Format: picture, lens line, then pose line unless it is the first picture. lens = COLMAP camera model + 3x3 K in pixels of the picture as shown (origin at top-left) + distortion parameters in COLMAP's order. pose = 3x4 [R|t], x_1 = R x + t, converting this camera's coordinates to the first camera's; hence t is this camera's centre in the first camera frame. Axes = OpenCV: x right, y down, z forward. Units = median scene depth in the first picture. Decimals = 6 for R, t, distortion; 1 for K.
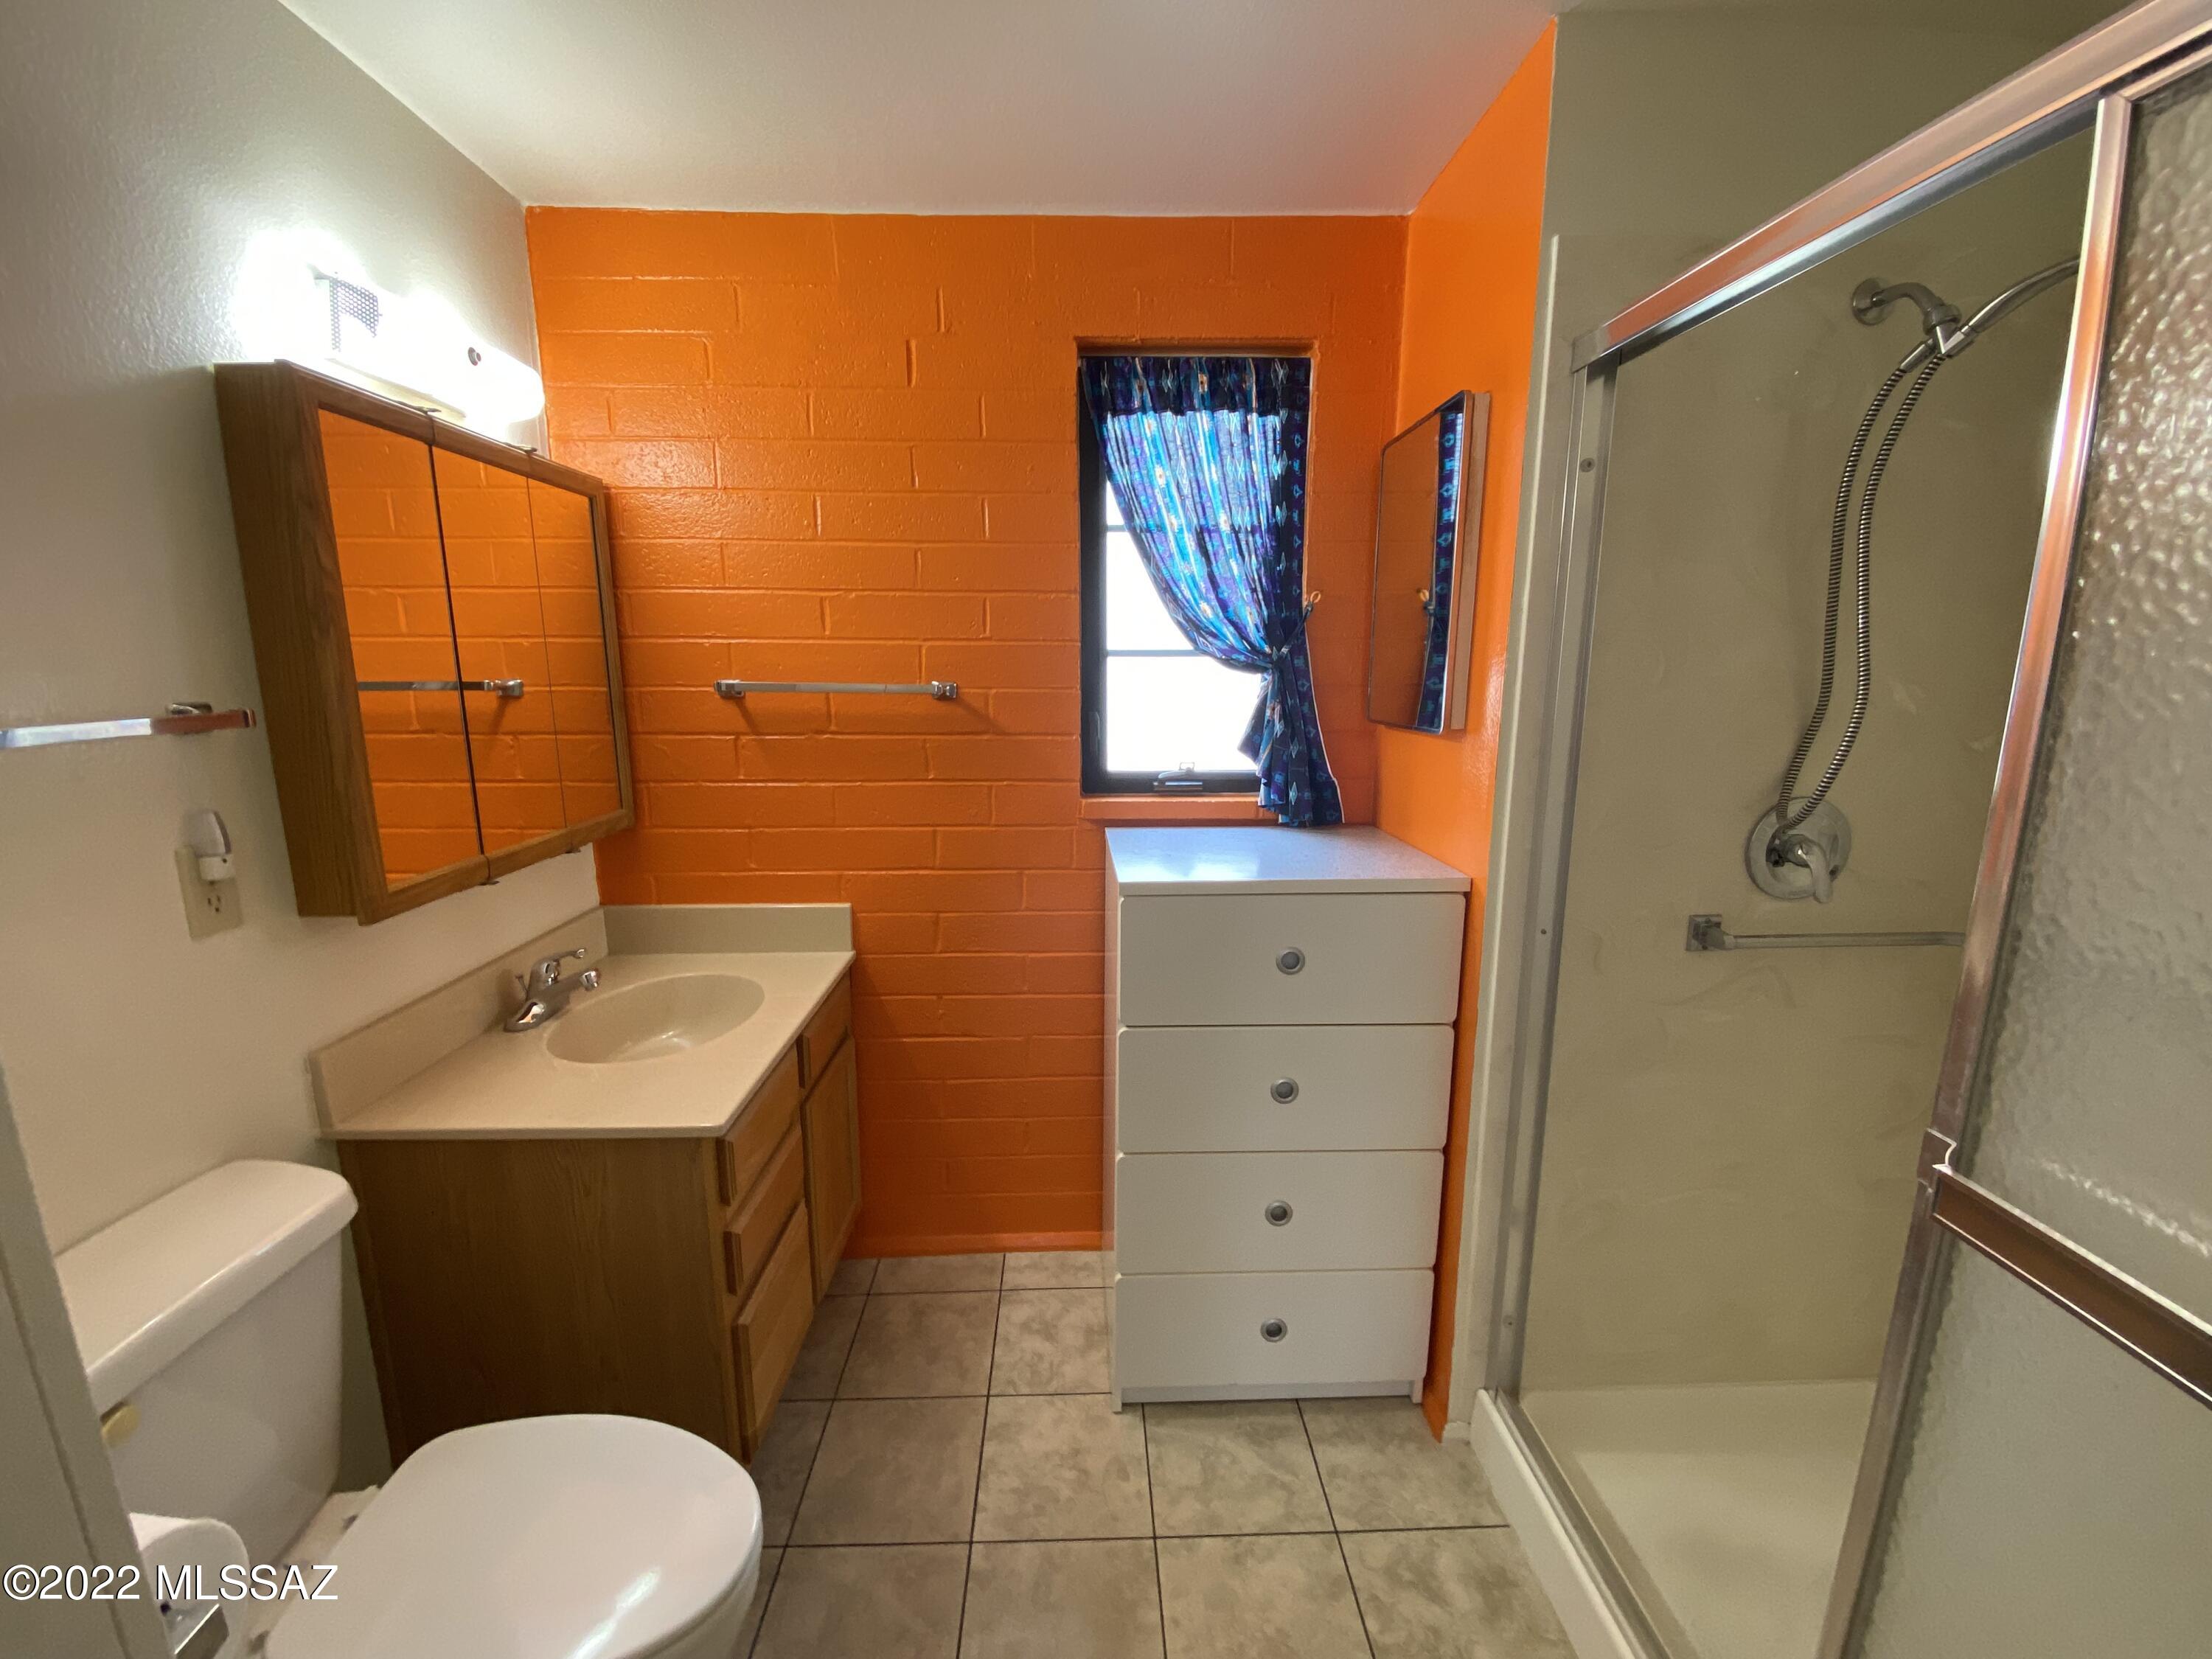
lens RADIAL K [[897.4, 0, 1109.8], [0, 897.4, 841.6], [0, 0, 1]] dist [-0.002953, -0.006315]
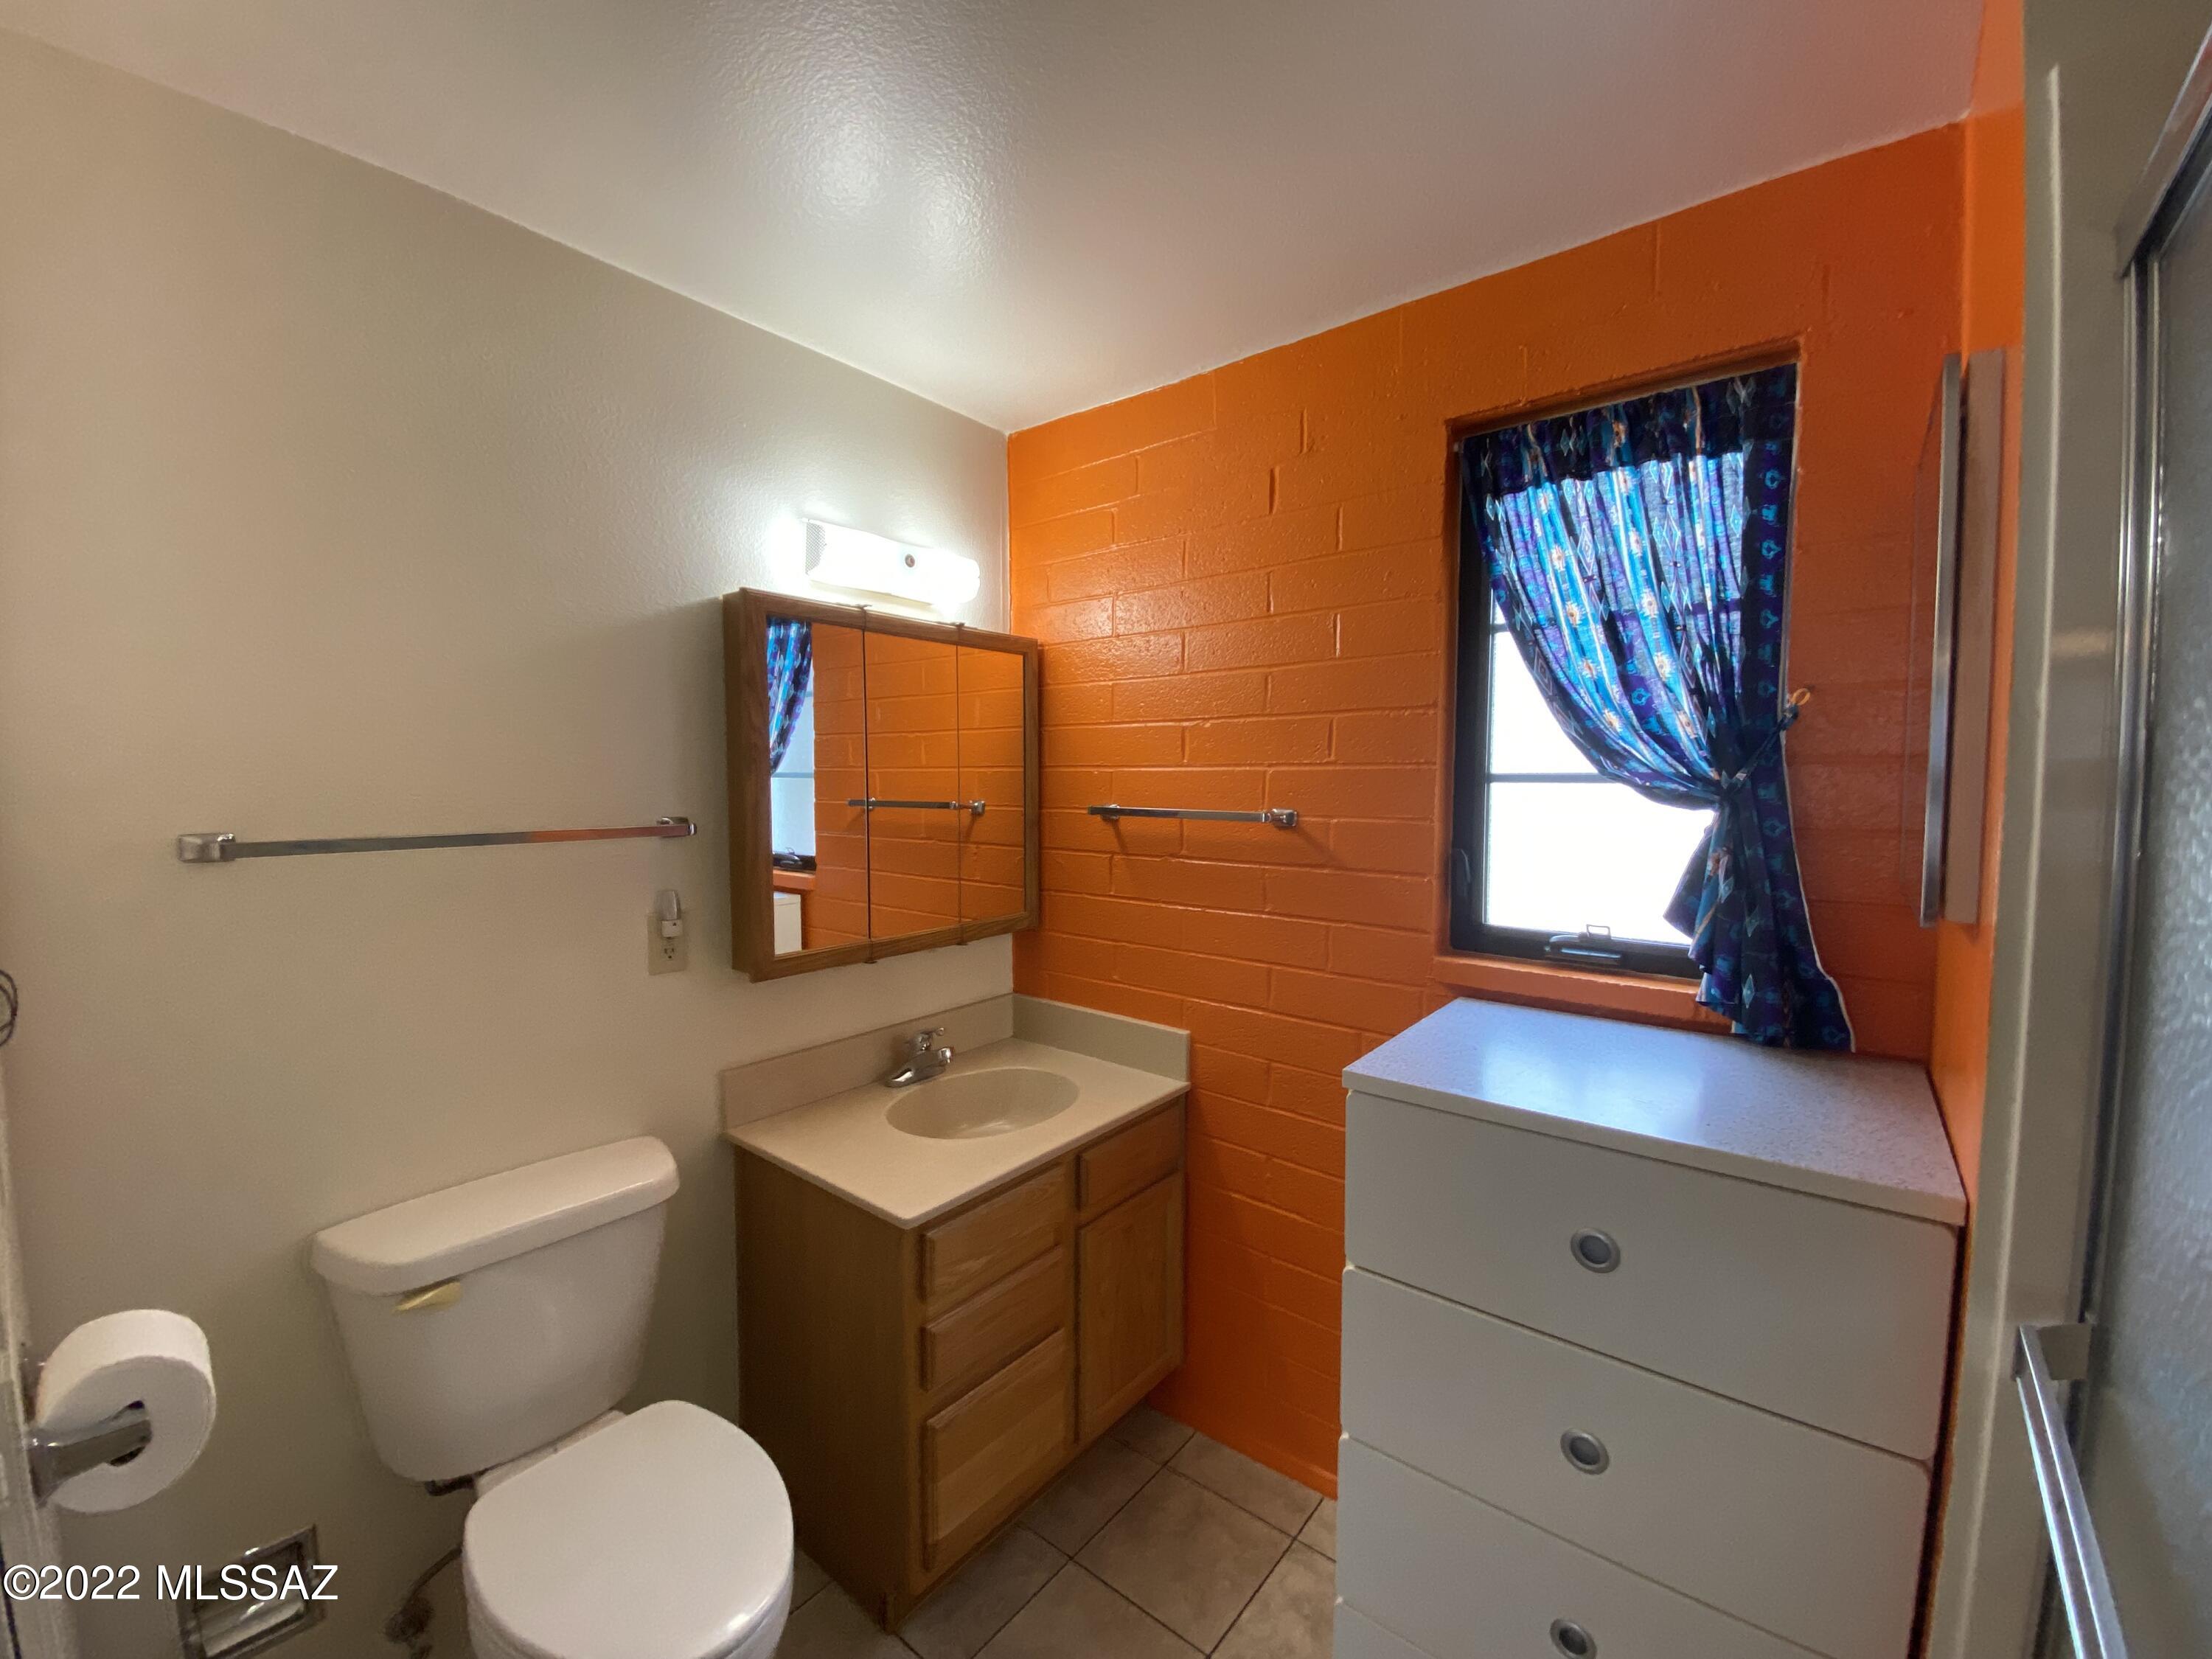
lens RADIAL K [[897.4, 0, 1094.9], [0, 897.4, 825.0], [0, 0, 1]] dist [-0.002953, -0.006315]
pose [[0.746910, 0.036016, -0.663949, 0.282391], [-0.127454, 0.987771, -0.089798, -0.054398], [0.652596, 0.151694, 0.742366, 0.186652]]
